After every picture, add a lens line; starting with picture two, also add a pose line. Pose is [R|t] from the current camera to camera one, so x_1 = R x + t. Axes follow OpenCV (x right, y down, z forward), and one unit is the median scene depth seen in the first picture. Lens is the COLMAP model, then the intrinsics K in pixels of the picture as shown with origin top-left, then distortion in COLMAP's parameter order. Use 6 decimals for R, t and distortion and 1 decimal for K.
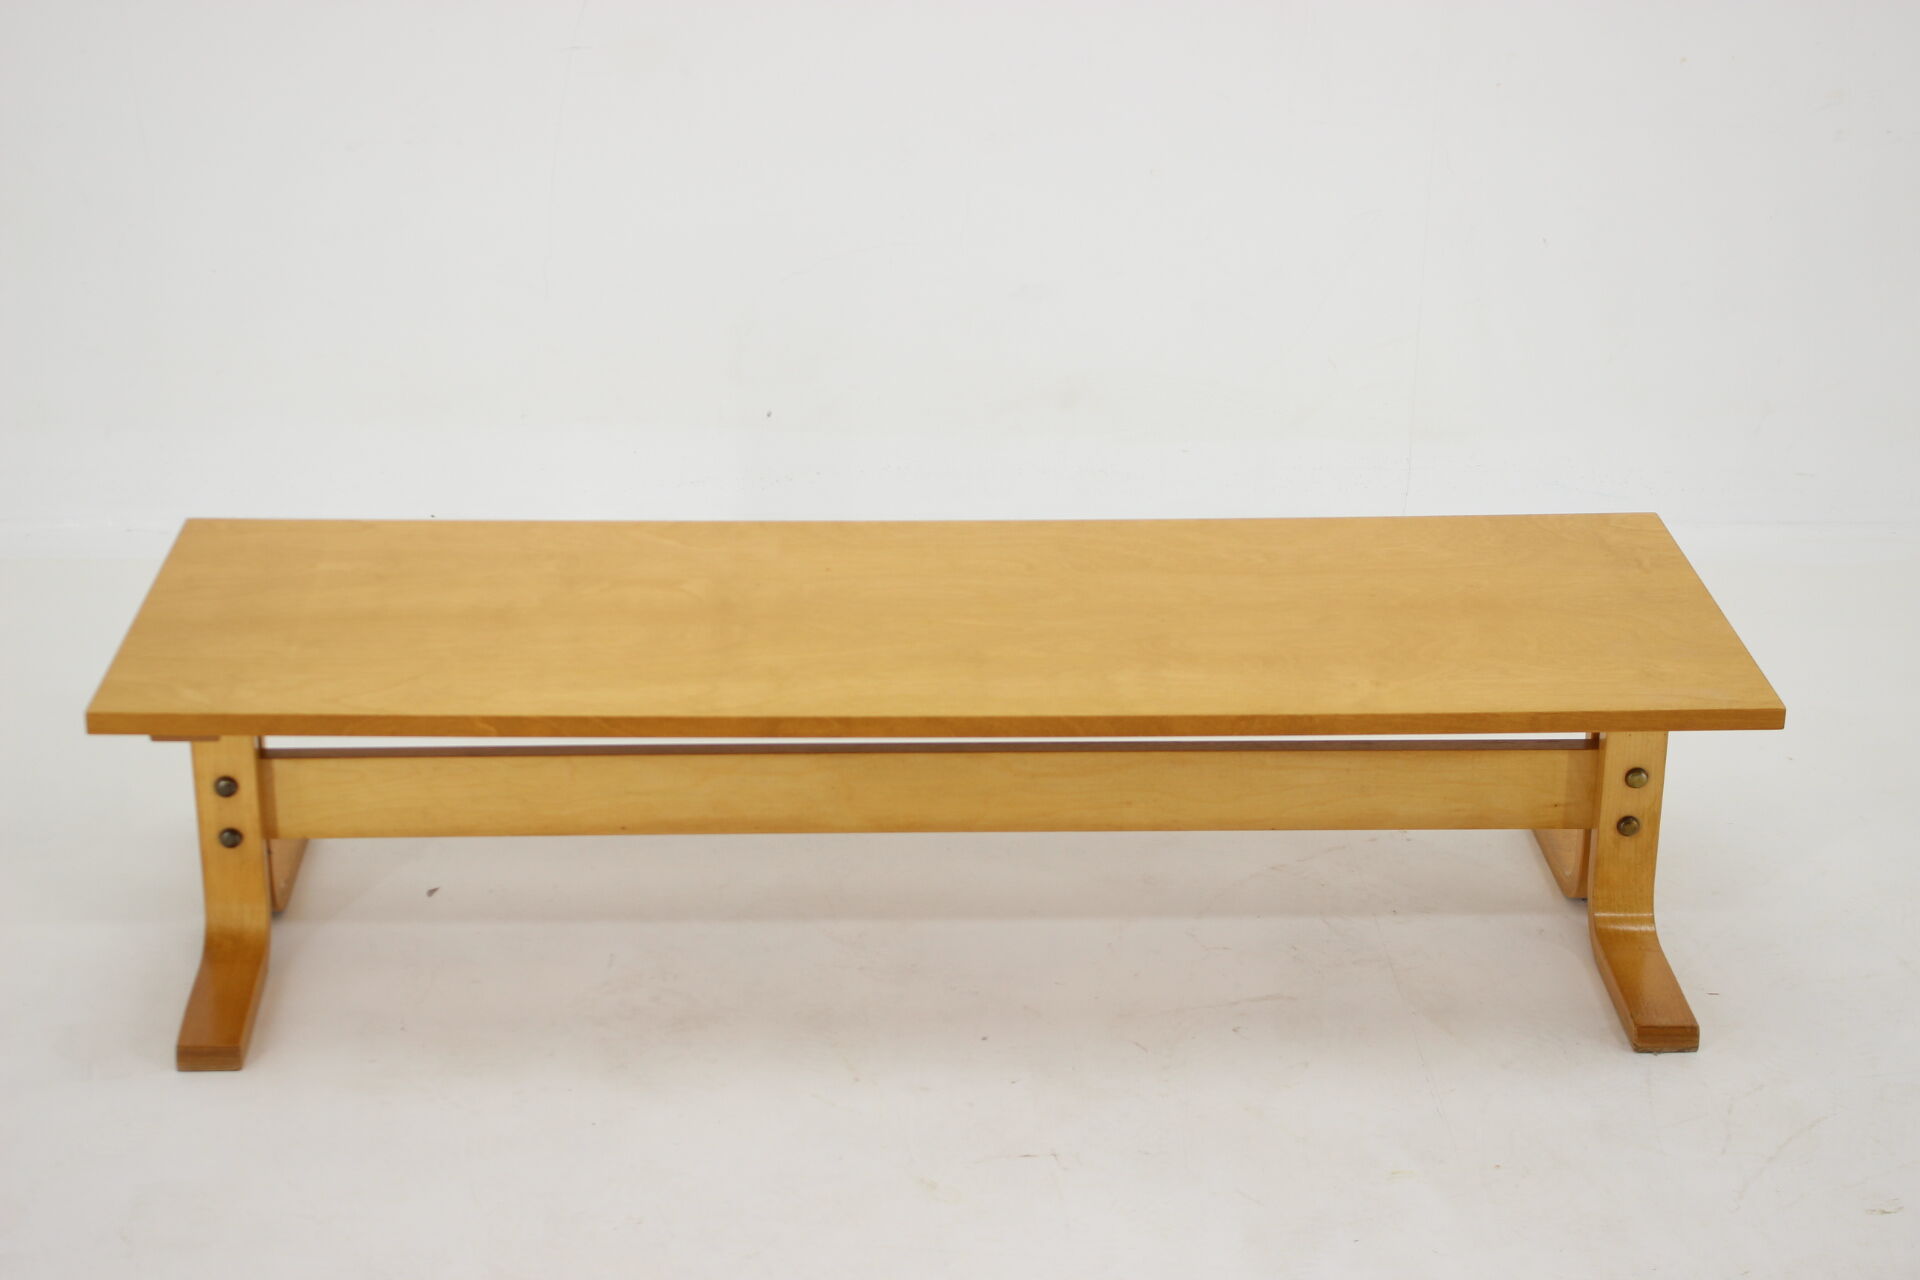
lens RADIAL K [[3297.4, 0, 960.0], [0, 3297.4, 640.0], [0, 0, 1]] dist [-0.010960, -0.107340]
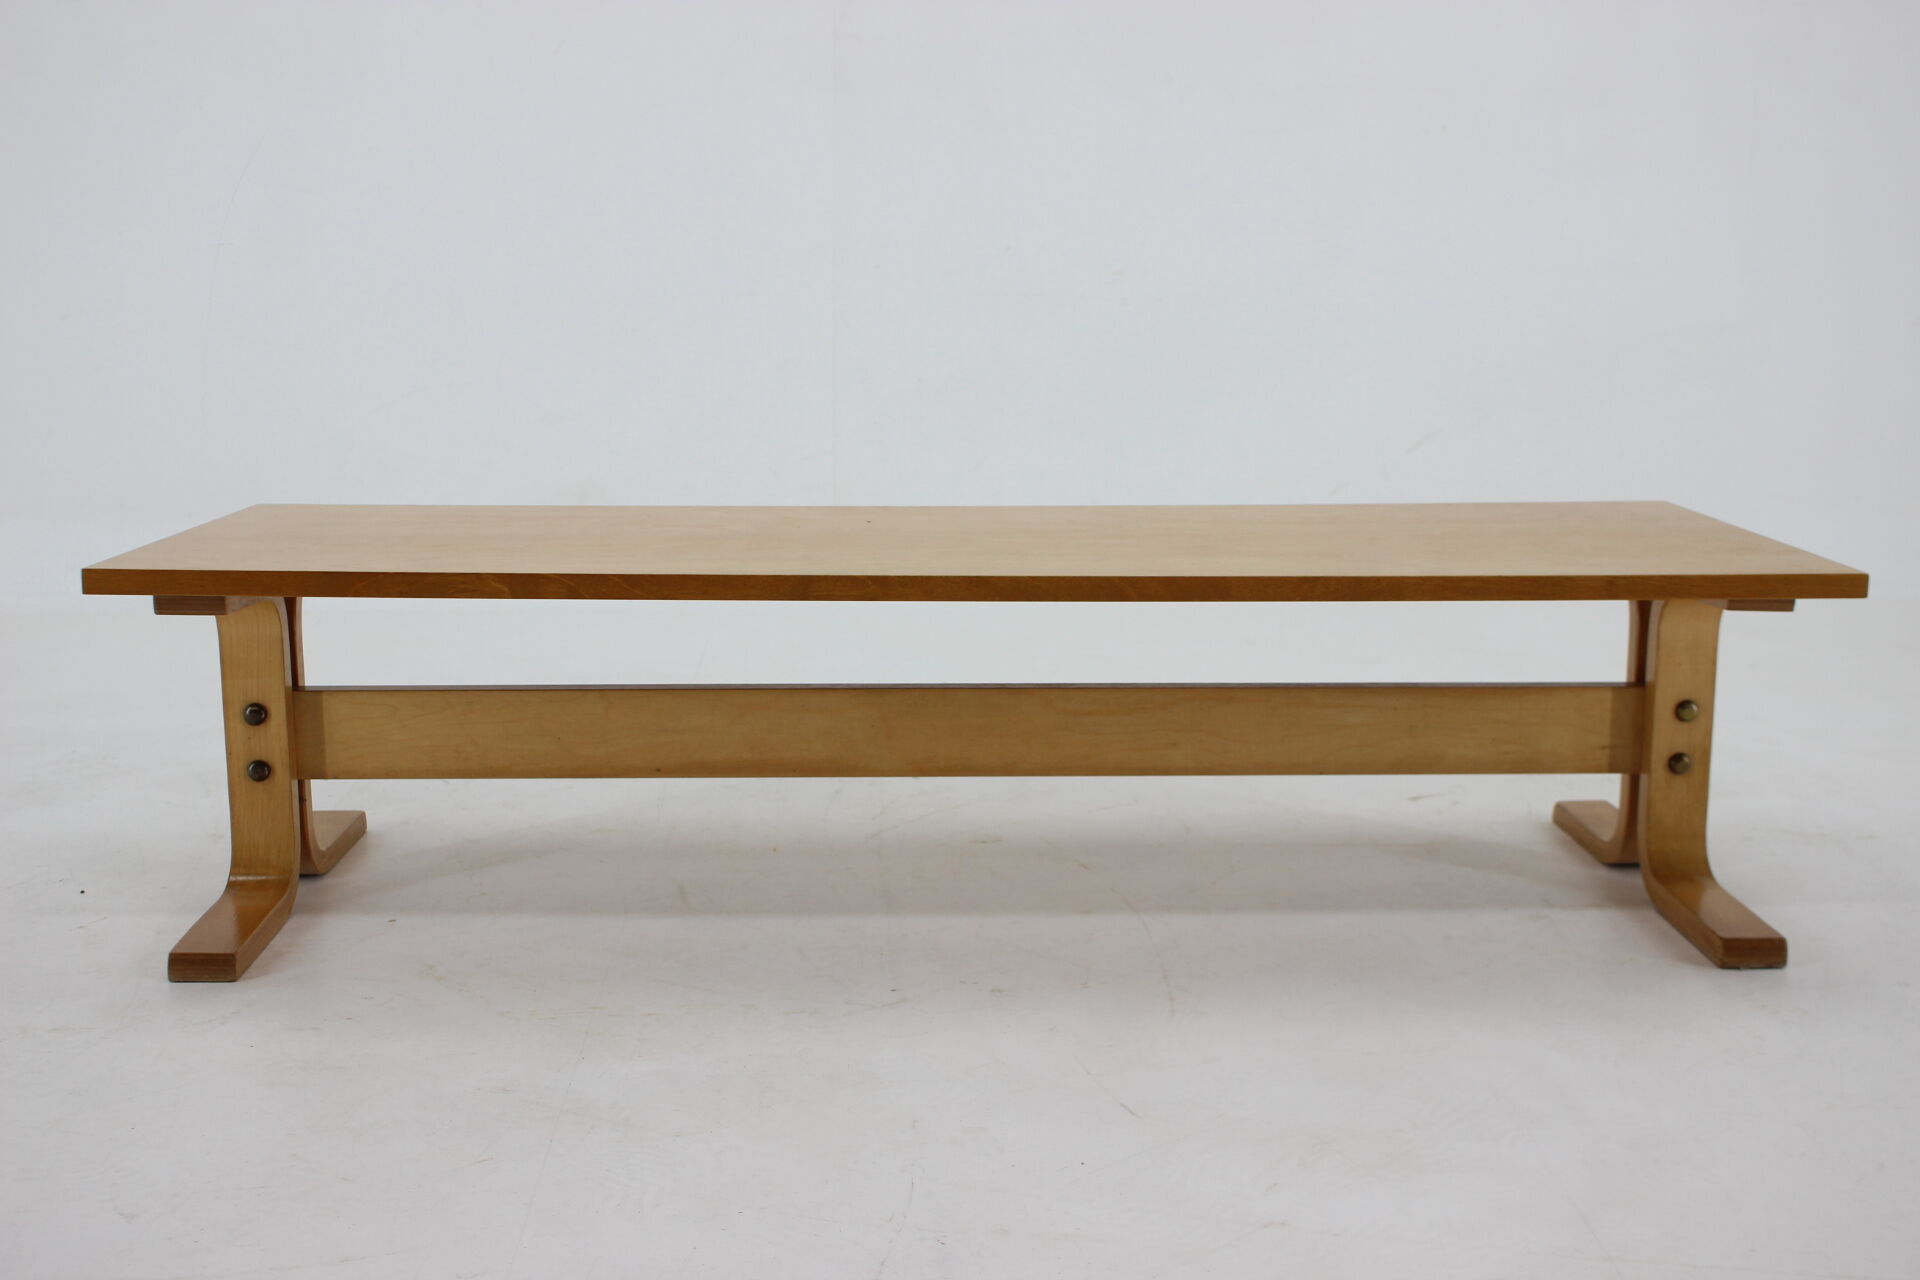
lens RADIAL K [[2121.3, 0, 960.0], [0, 2121.3, 640.0], [0, 0, 1]] dist [-0.120663, 0.149775]
pose [[0.999938, -0.005557, -0.009639, -0.006291], [0.003333, 0.976169, -0.216985, 0.157150], [0.010615, 0.216939, 0.976127, 0.381820]]
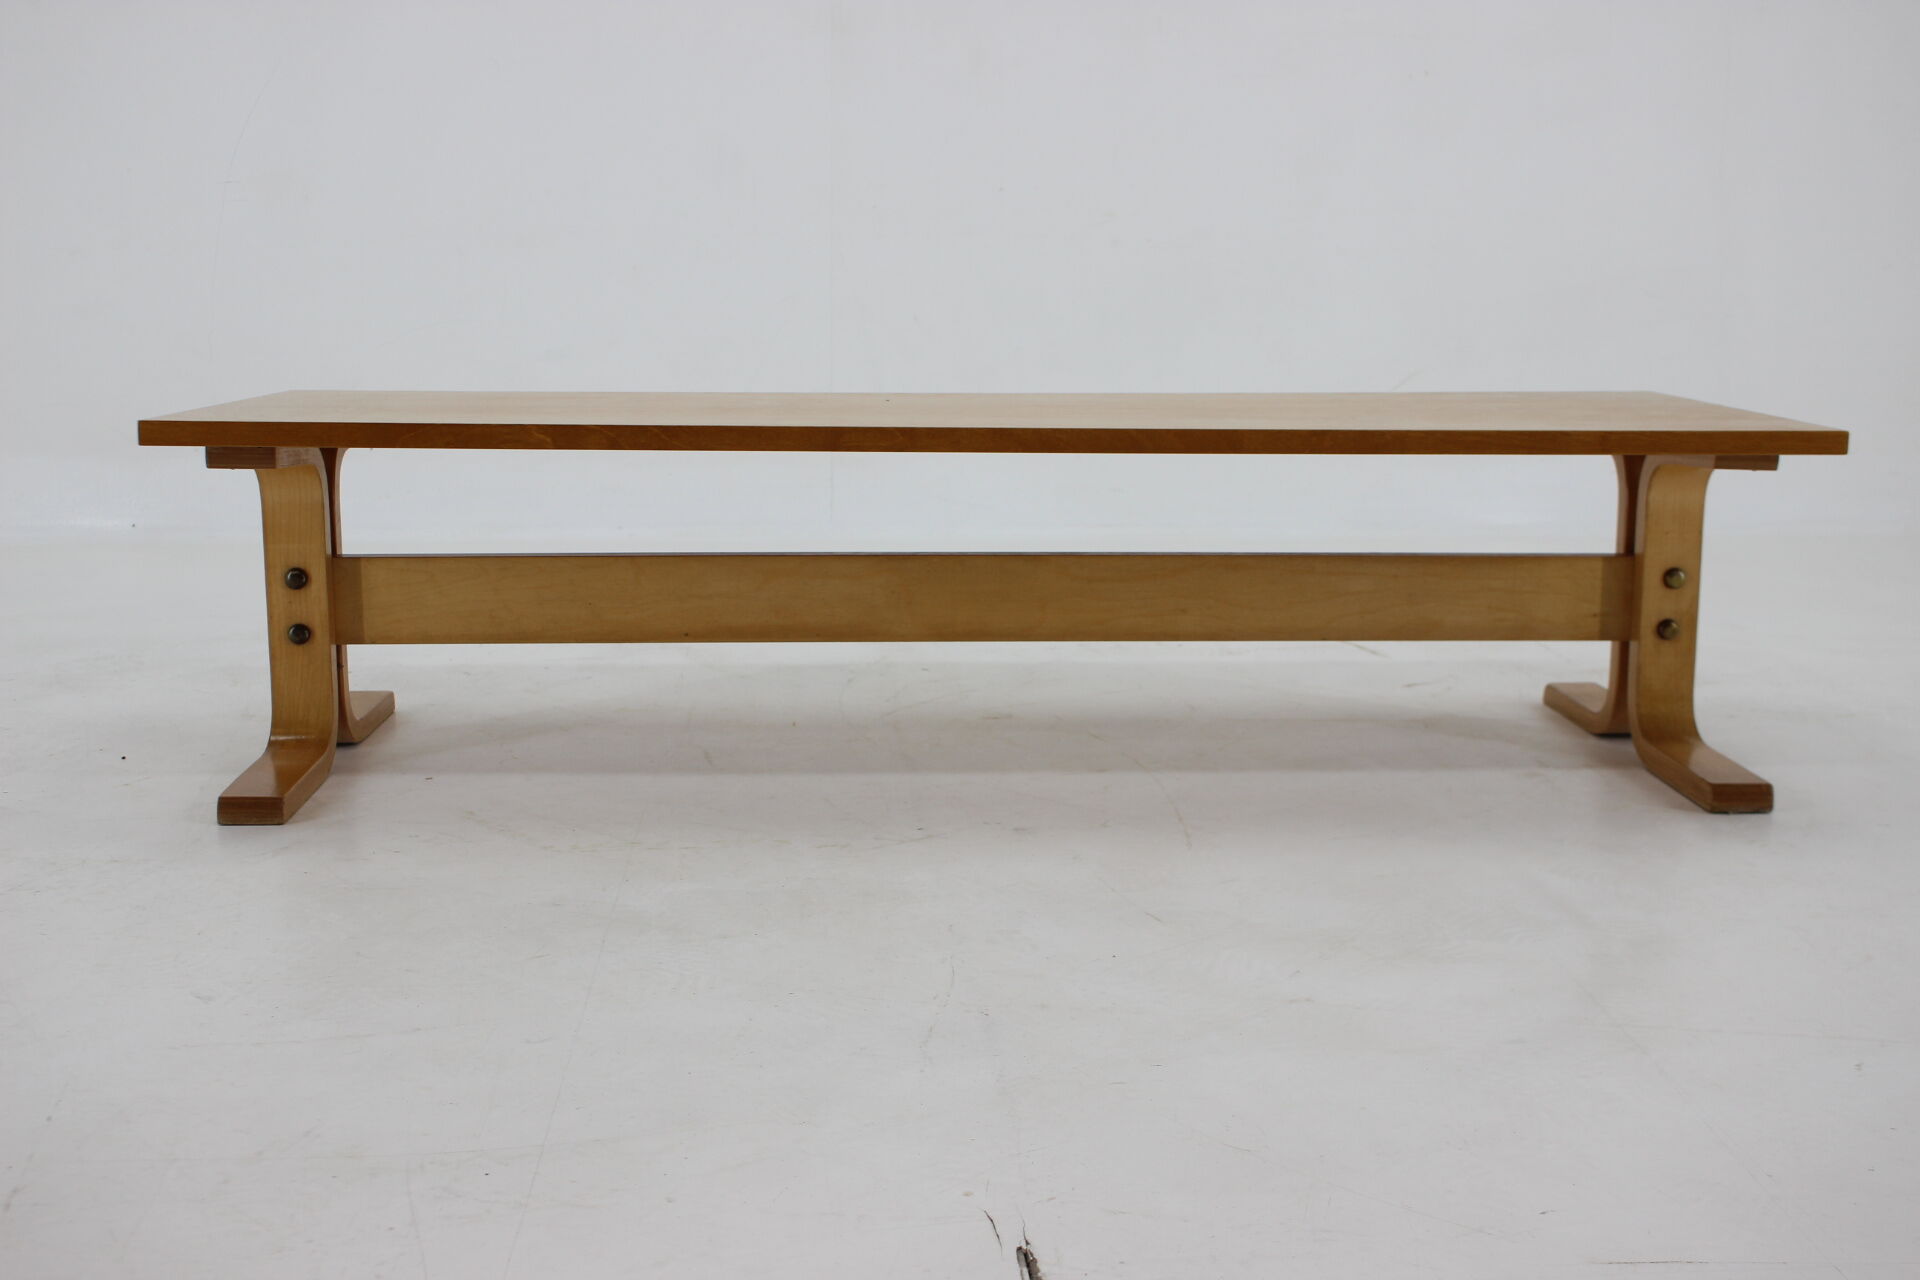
lens RADIAL K [[2121.3, 0, 960.0], [0, 2121.3, 640.0], [0, 0, 1]] dist [-0.120663, 0.149775]
pose [[0.999962, -0.006144, 0.006193, -0.022191], [0.007362, 0.975182, -0.221281, 0.204697], [-0.004680, 0.221319, 0.975190, 0.367977]]
